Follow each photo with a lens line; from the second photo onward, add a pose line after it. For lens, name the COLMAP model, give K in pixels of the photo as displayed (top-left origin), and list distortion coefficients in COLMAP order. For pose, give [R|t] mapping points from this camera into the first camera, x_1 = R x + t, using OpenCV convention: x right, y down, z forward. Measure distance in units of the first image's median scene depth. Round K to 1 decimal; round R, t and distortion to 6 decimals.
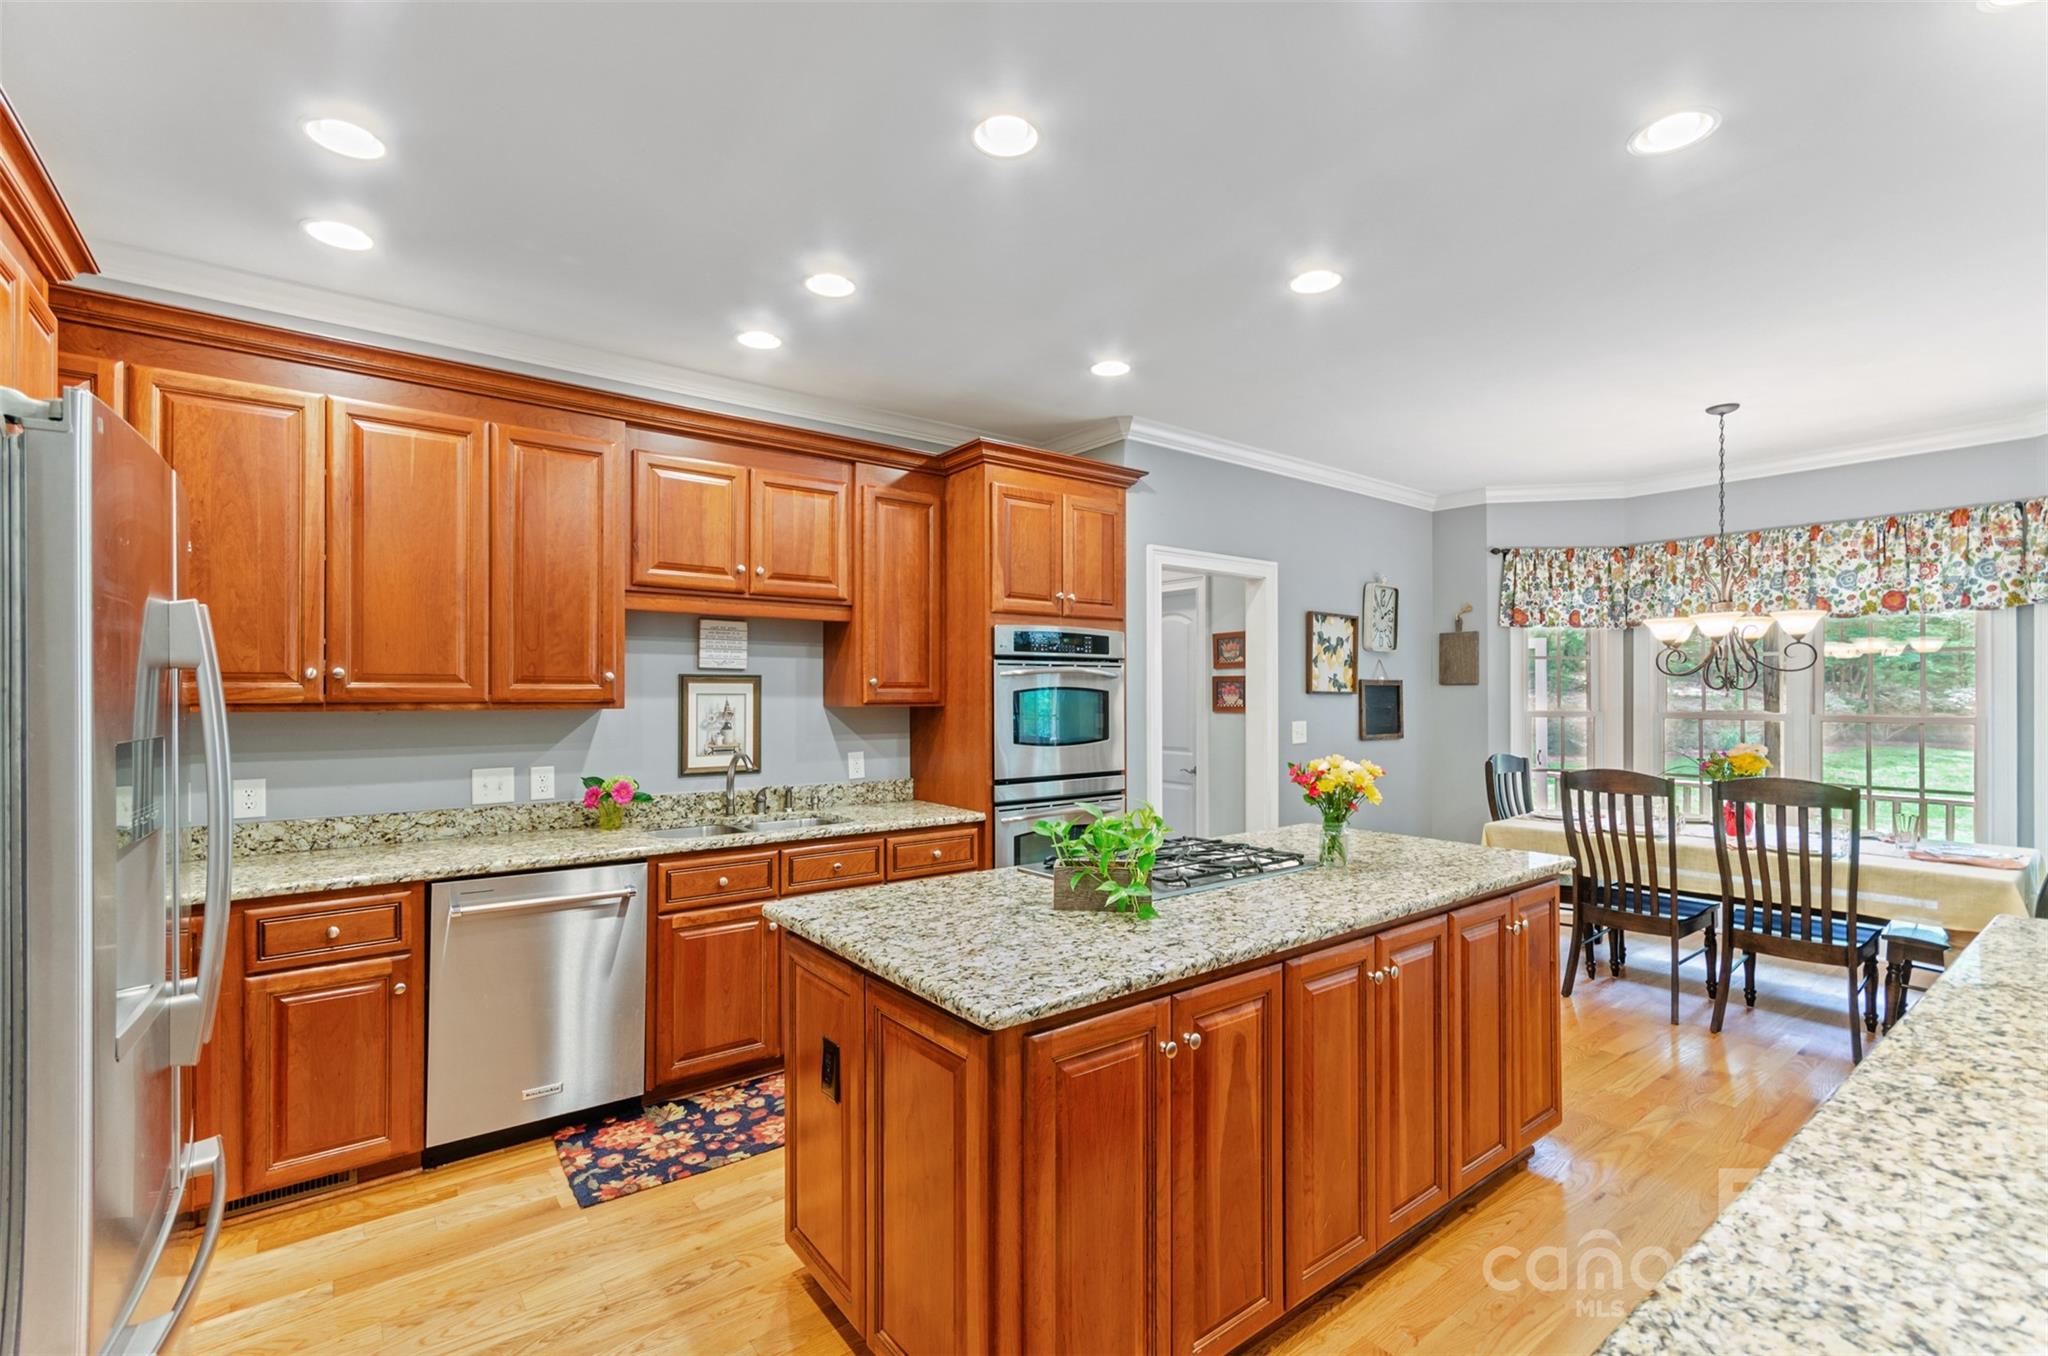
lens RADIAL K [[912.0, 0, 1041.4], [0, 912.0, 677.0], [0, 0, 1]] dist [0.002964, 0.000538]
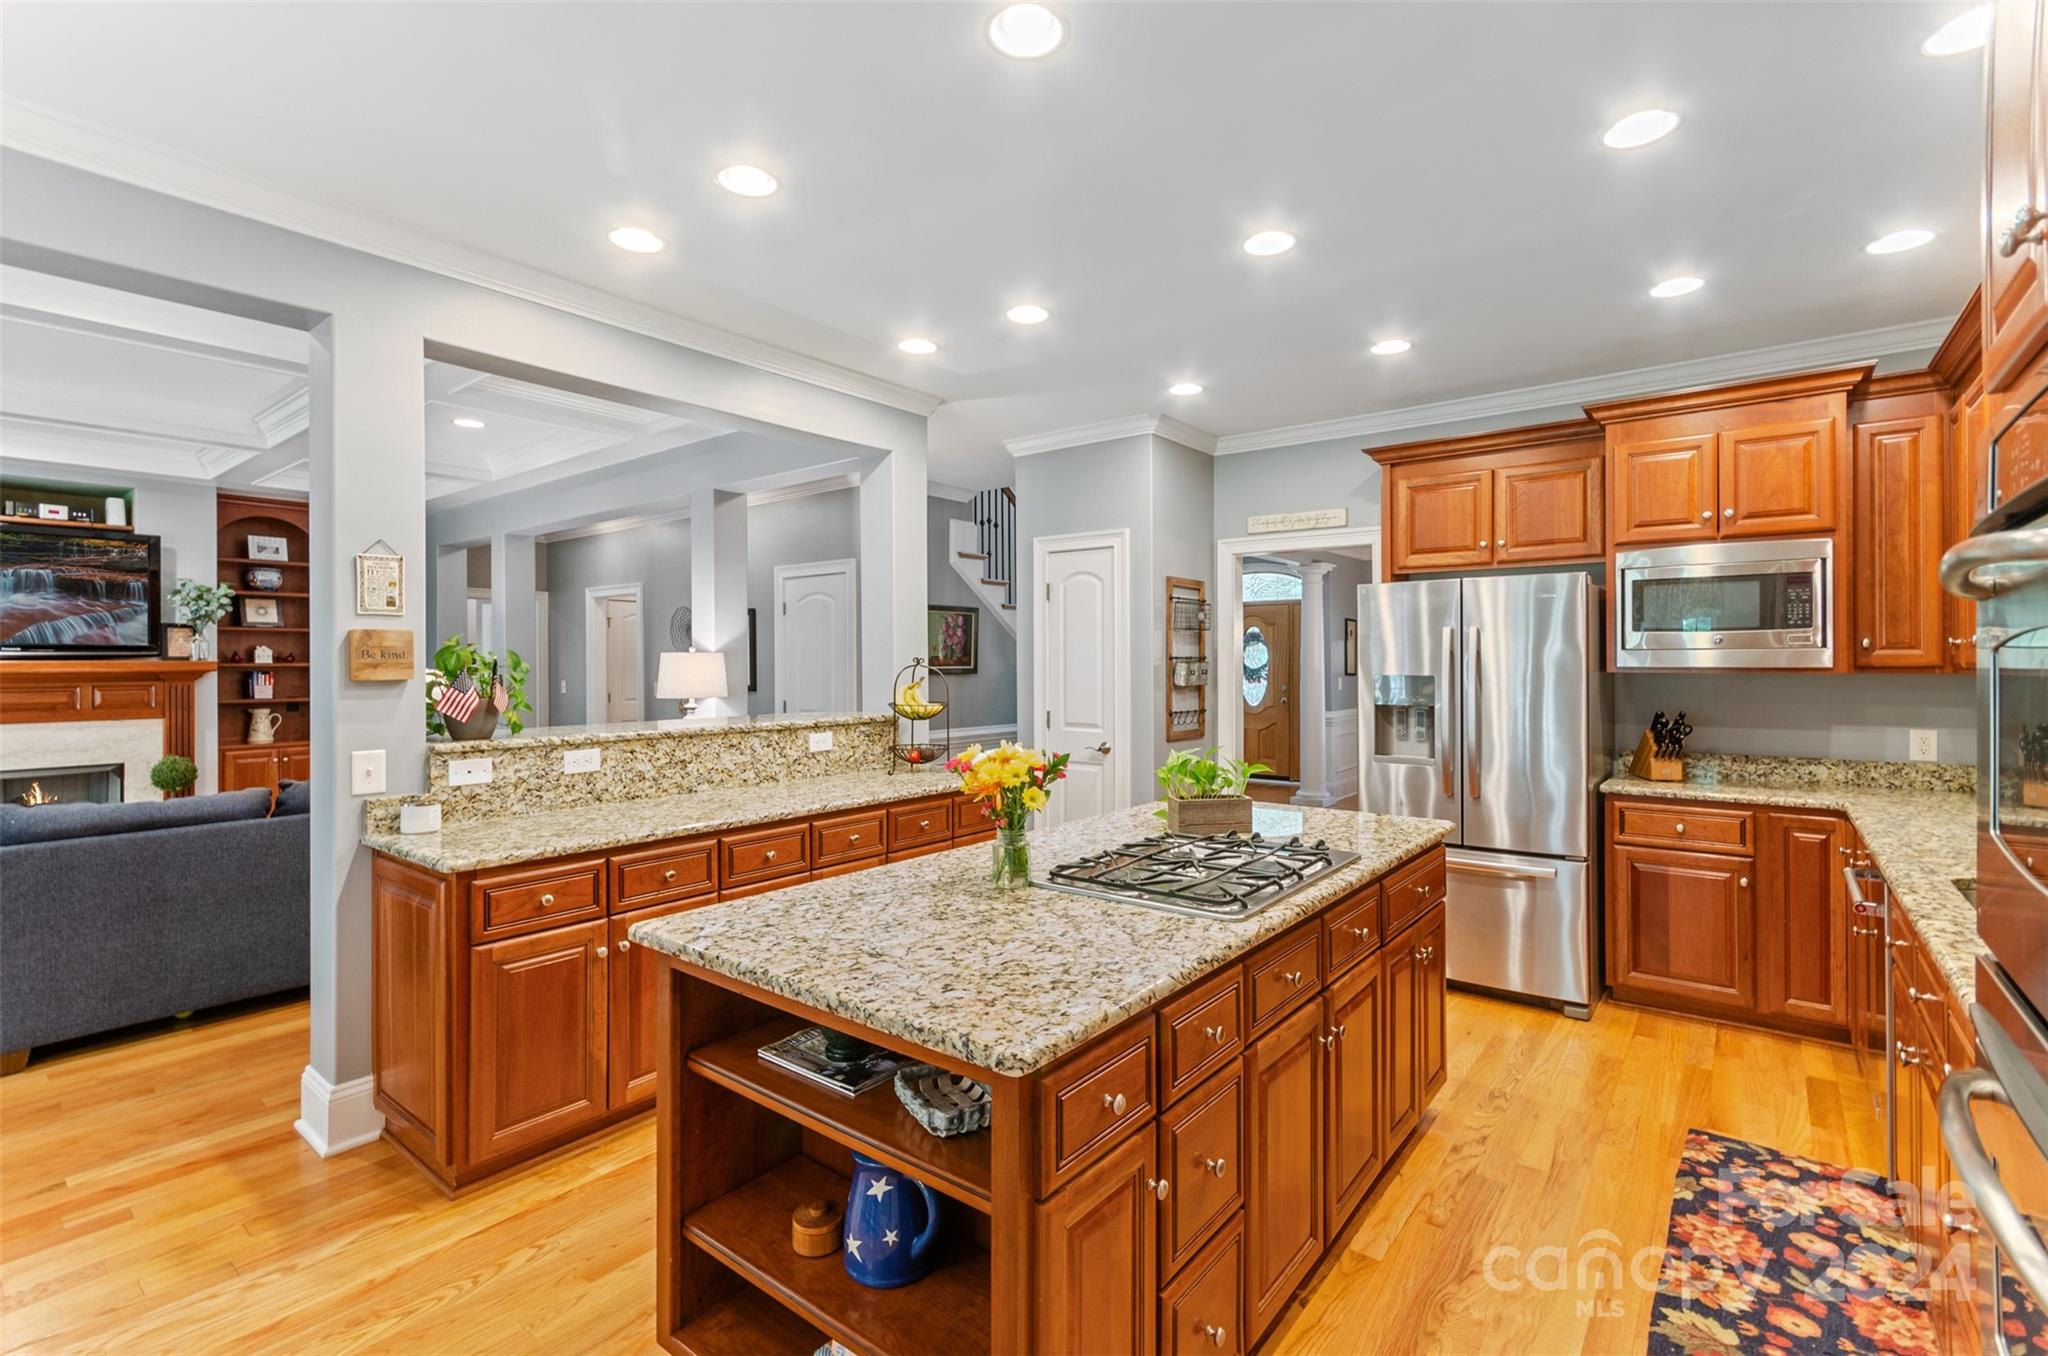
lens RADIAL K [[912.0, 0, 1041.4], [0, 912.0, 677.0], [0, 0, 1]] dist [0.002964, 0.000538]
pose [[-0.970531, 0.005198, -0.240920, 0.355931], [0.006154, 0.999976, -0.003214, 0.025757], [0.240898, -0.004602, -0.970540, 1.301089]]
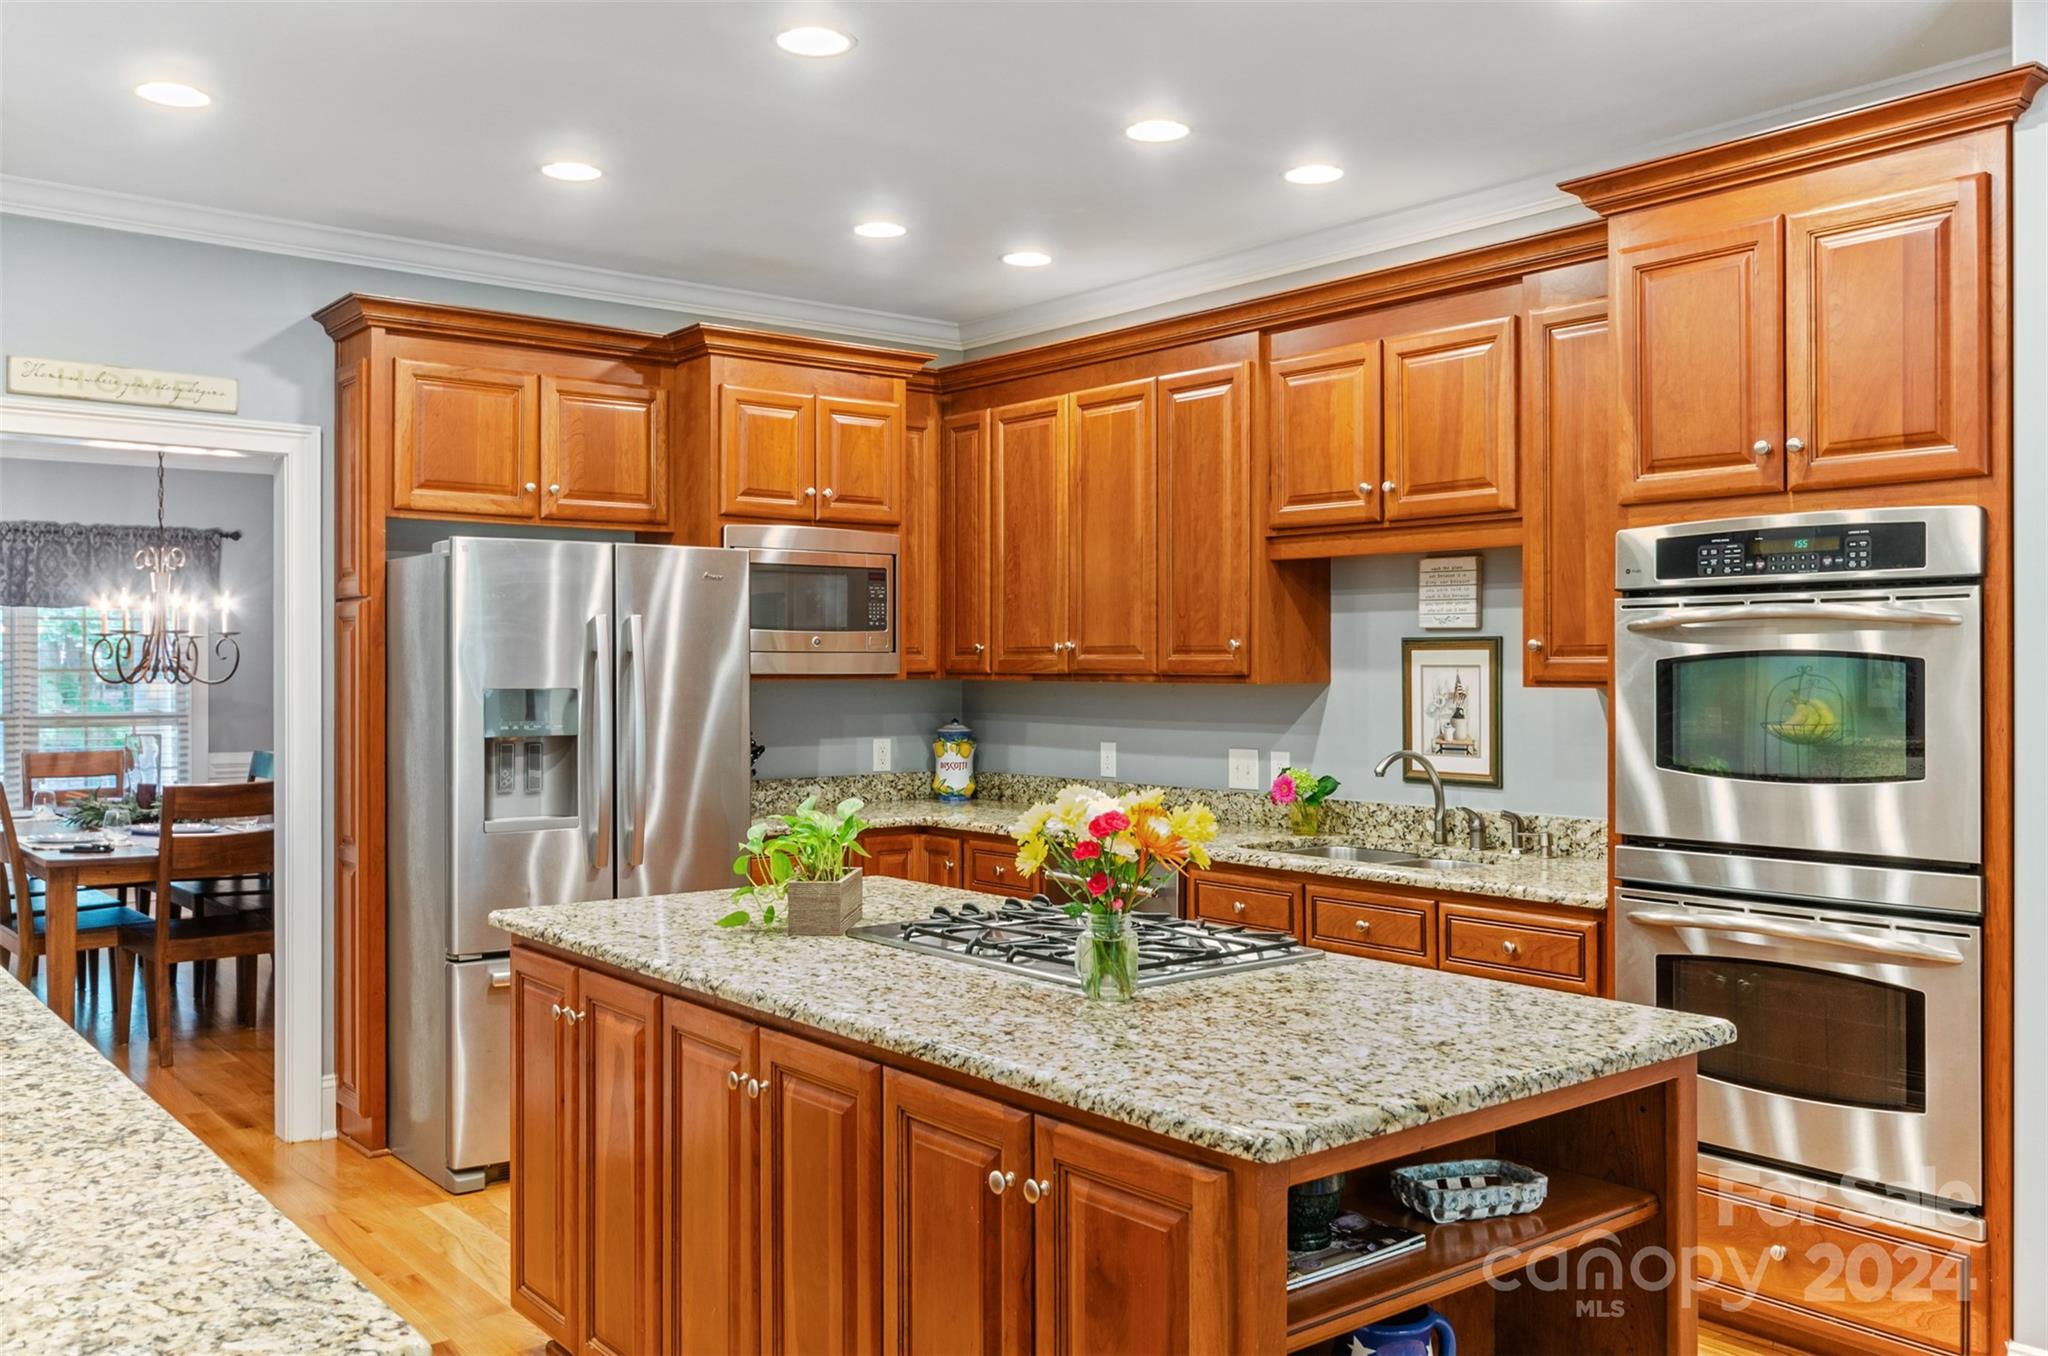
lens RADIAL K [[1710.9, 0, 1024.0], [0, 1710.9, 678.0], [0, 0, 1]] dist [-0.004805, -0.002521]
pose [[0.004215, 0.007907, -0.999960, 0.960071], [0.019577, 0.999776, 0.007988, 0.011834], [0.999799, -0.019610, 0.004059, 0.705736]]
